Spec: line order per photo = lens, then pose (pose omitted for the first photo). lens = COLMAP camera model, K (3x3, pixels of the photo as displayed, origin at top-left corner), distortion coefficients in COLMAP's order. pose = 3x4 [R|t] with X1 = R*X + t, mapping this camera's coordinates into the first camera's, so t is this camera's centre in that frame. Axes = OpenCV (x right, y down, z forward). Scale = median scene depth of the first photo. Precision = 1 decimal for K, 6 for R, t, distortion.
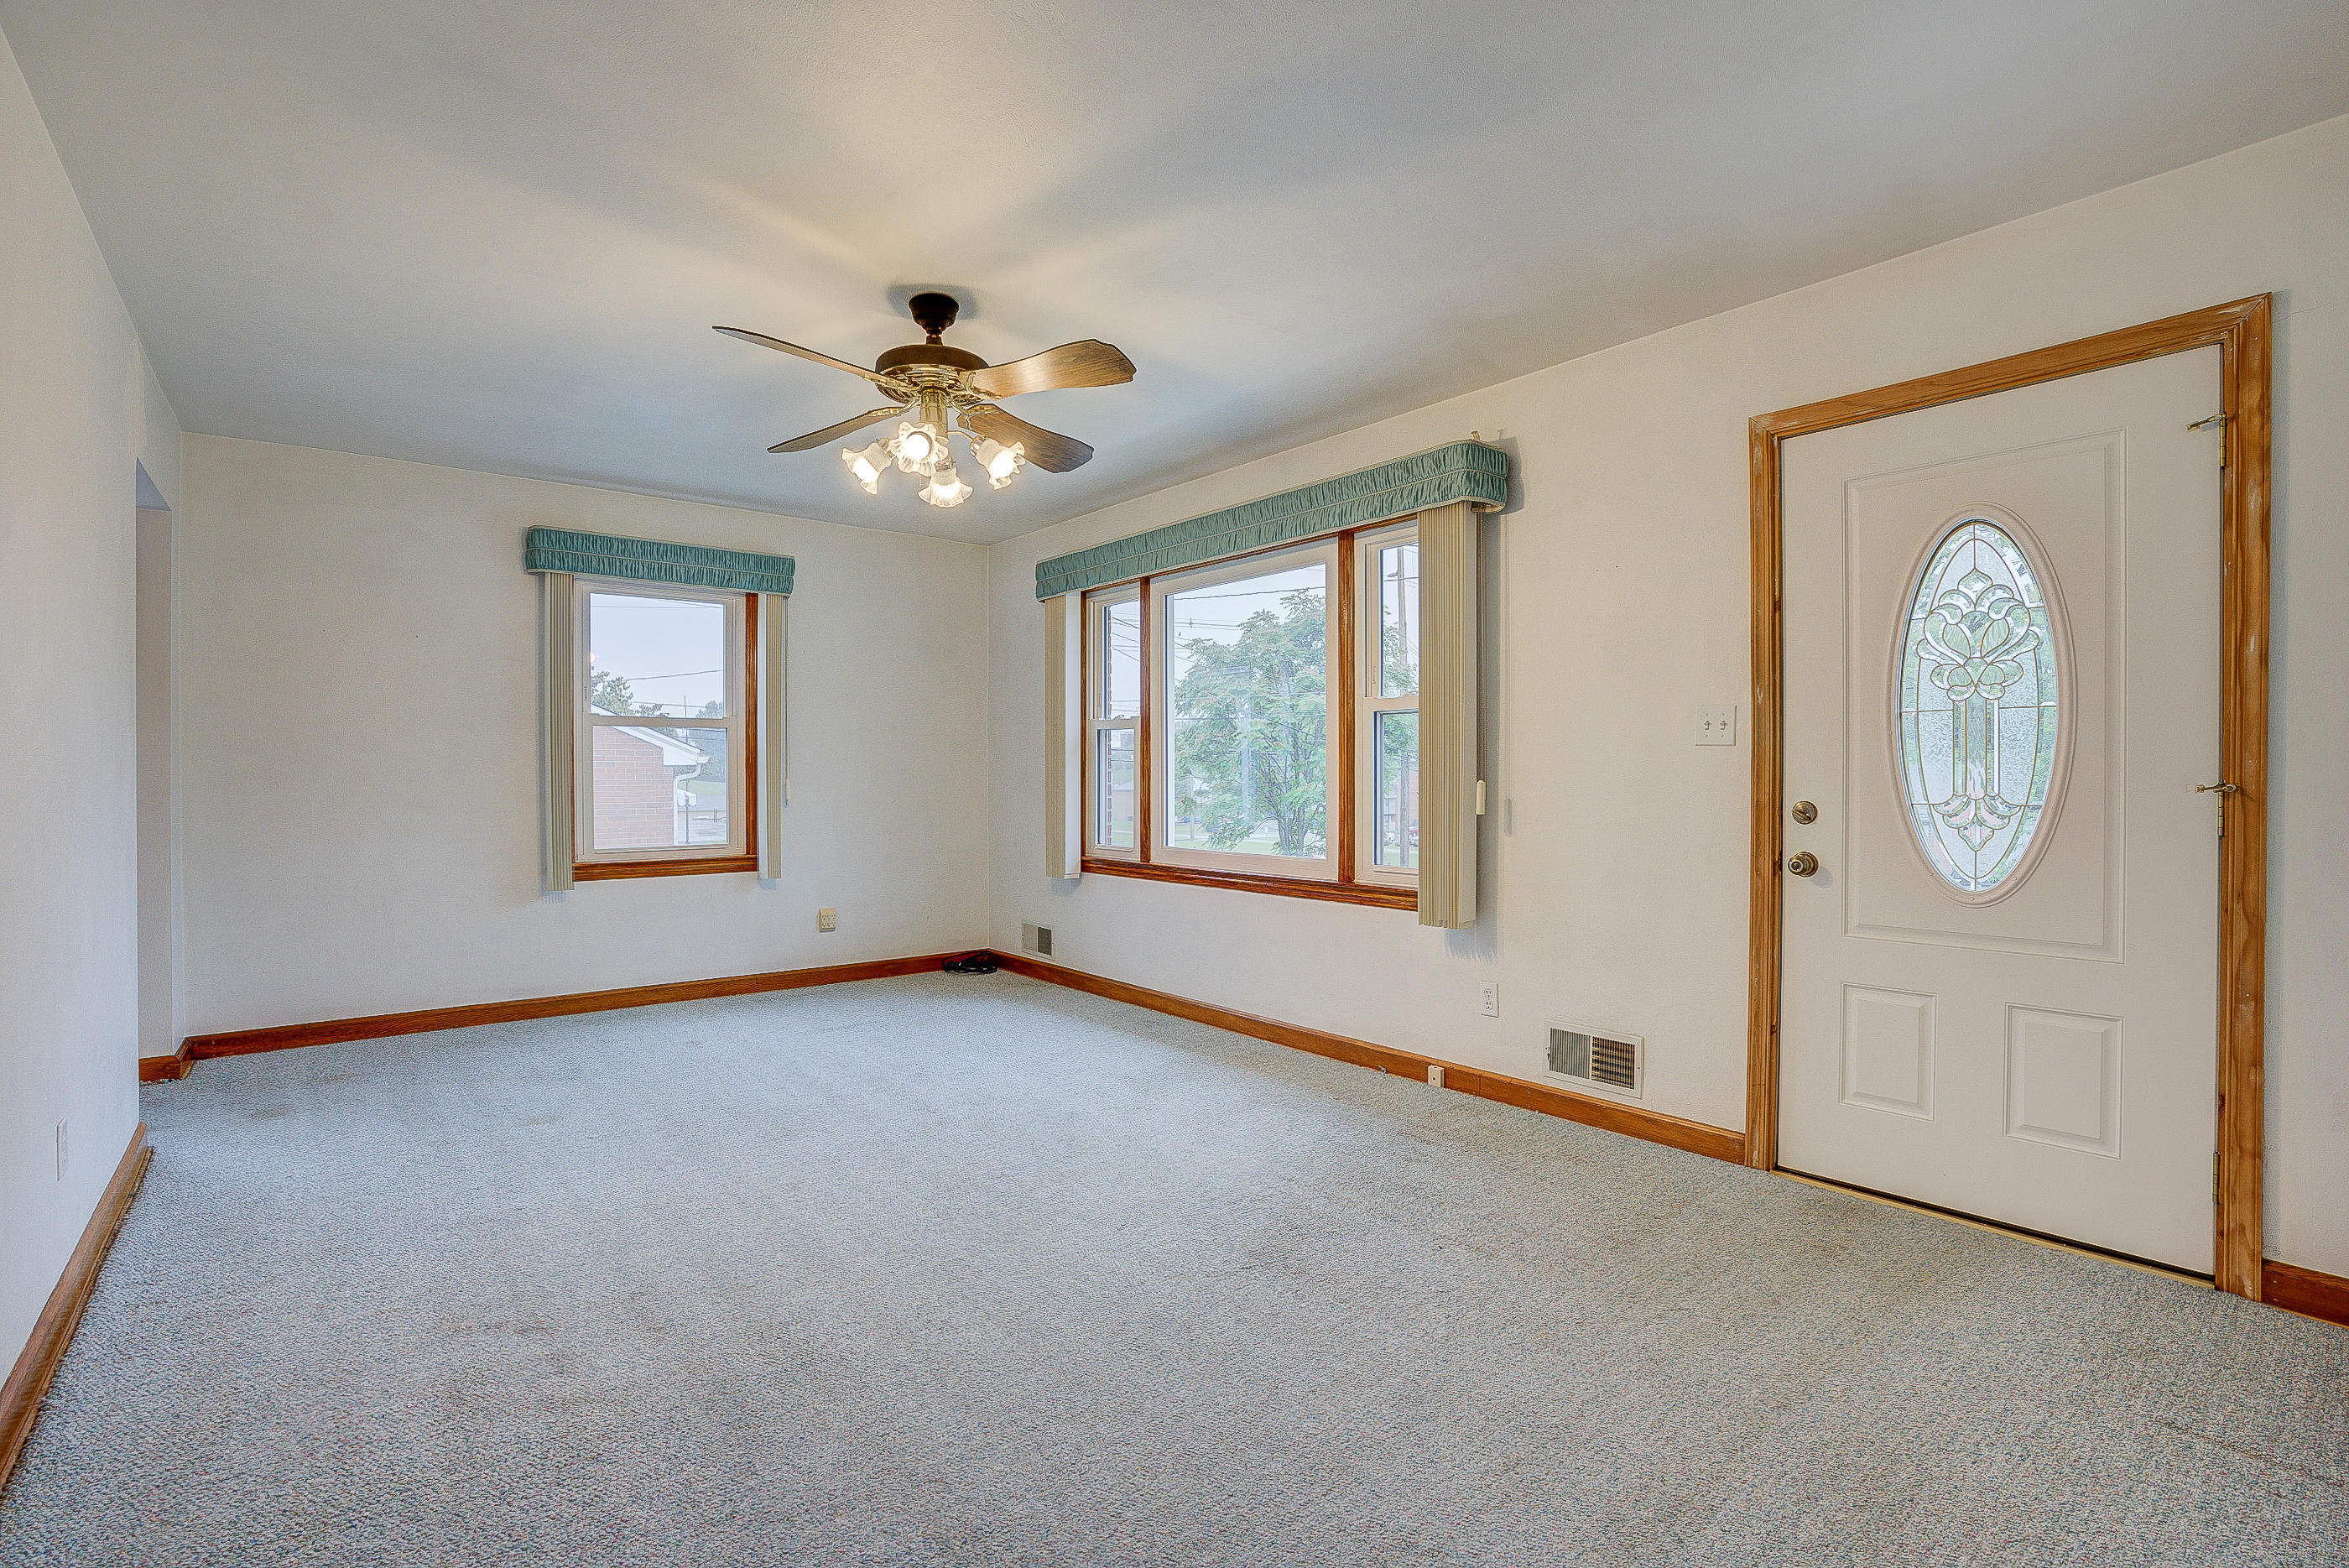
lens RADIAL K [[1084.6, 0, 1174.6], [0, 1084.6, 792.0], [0, 0, 1]] dist [-0.059563, 0.020811]
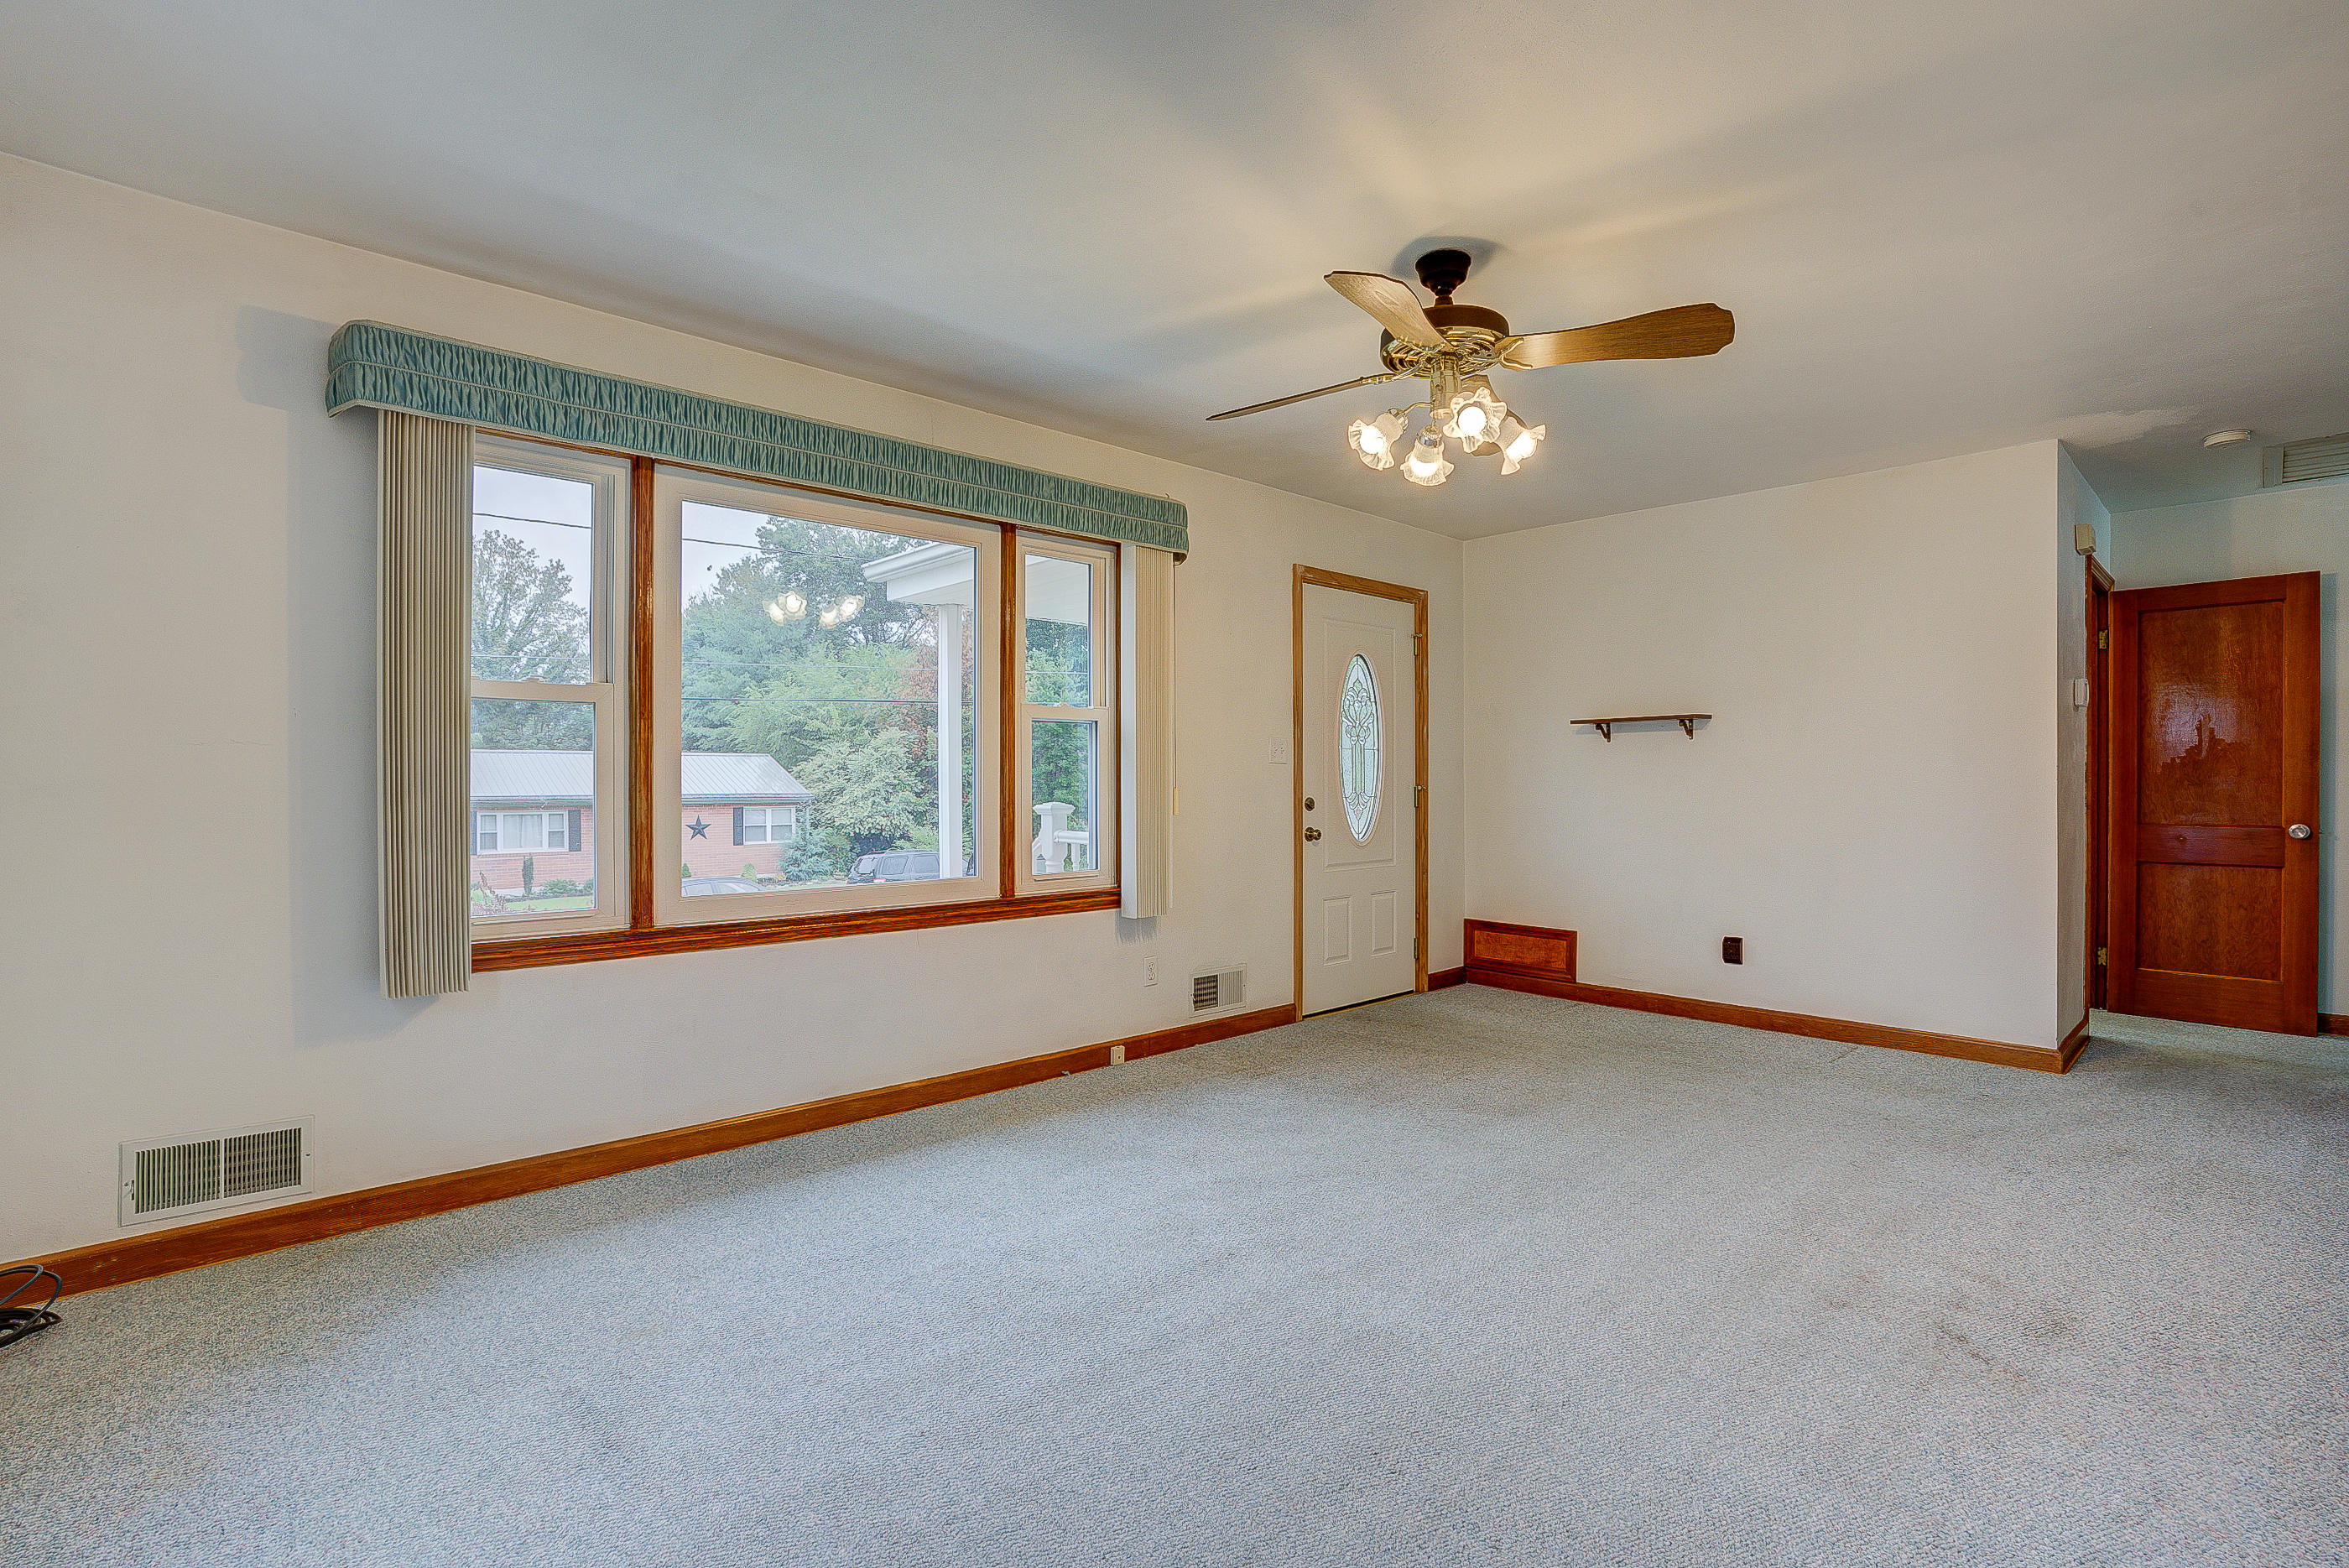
lens RADIAL K [[1081.5, 0, 1174.5], [0, 1081.5, 784.0], [0, 0, 1]] dist [-0.056135, 0.000169]
pose [[-0.058794, -0.005435, 0.998255, -0.880534], [0.014641, 0.999873, 0.006306, -0.020827], [-0.998163, 0.014987, -0.058707, 1.020837]]
